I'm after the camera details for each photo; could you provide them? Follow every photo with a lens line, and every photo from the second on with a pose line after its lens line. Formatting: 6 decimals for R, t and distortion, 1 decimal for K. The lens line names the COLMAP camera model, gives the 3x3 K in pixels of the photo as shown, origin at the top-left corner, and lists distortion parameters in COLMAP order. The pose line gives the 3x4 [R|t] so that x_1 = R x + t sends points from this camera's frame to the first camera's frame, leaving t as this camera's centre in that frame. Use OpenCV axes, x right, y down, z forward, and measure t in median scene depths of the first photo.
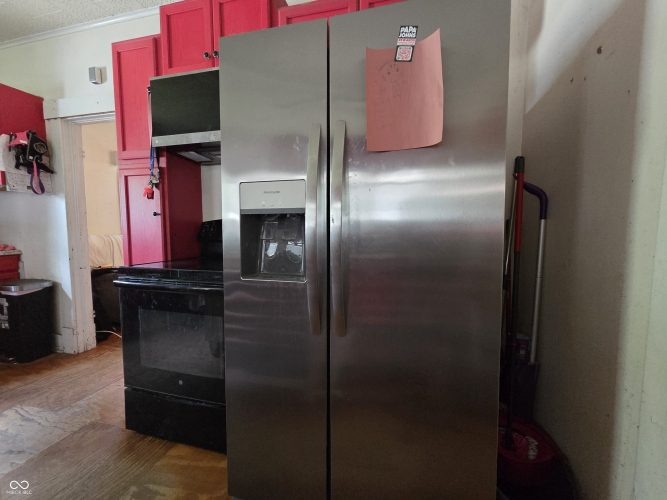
lens RADIAL K [[273.3, 0, 333.4], [0, 273.3, 249.7], [0, 0, 1]] dist [0.004546, 0.000926]
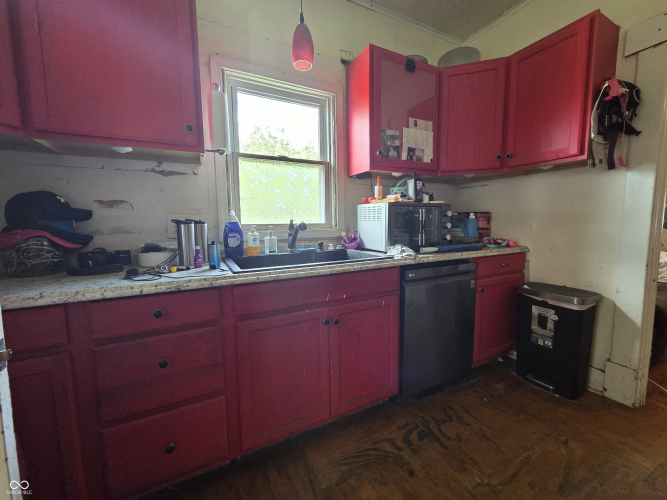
lens RADIAL K [[273.3, 0, 333.9], [0, 273.3, 249.6], [0, 0, 1]] dist [0.004546, 0.000926]
pose [[0.671986, 0.058321, -0.738264, -1.007068], [-0.043194, 0.998284, 0.039545, 0.002517], [0.739303, 0.005315, 0.673352, 0.018486]]
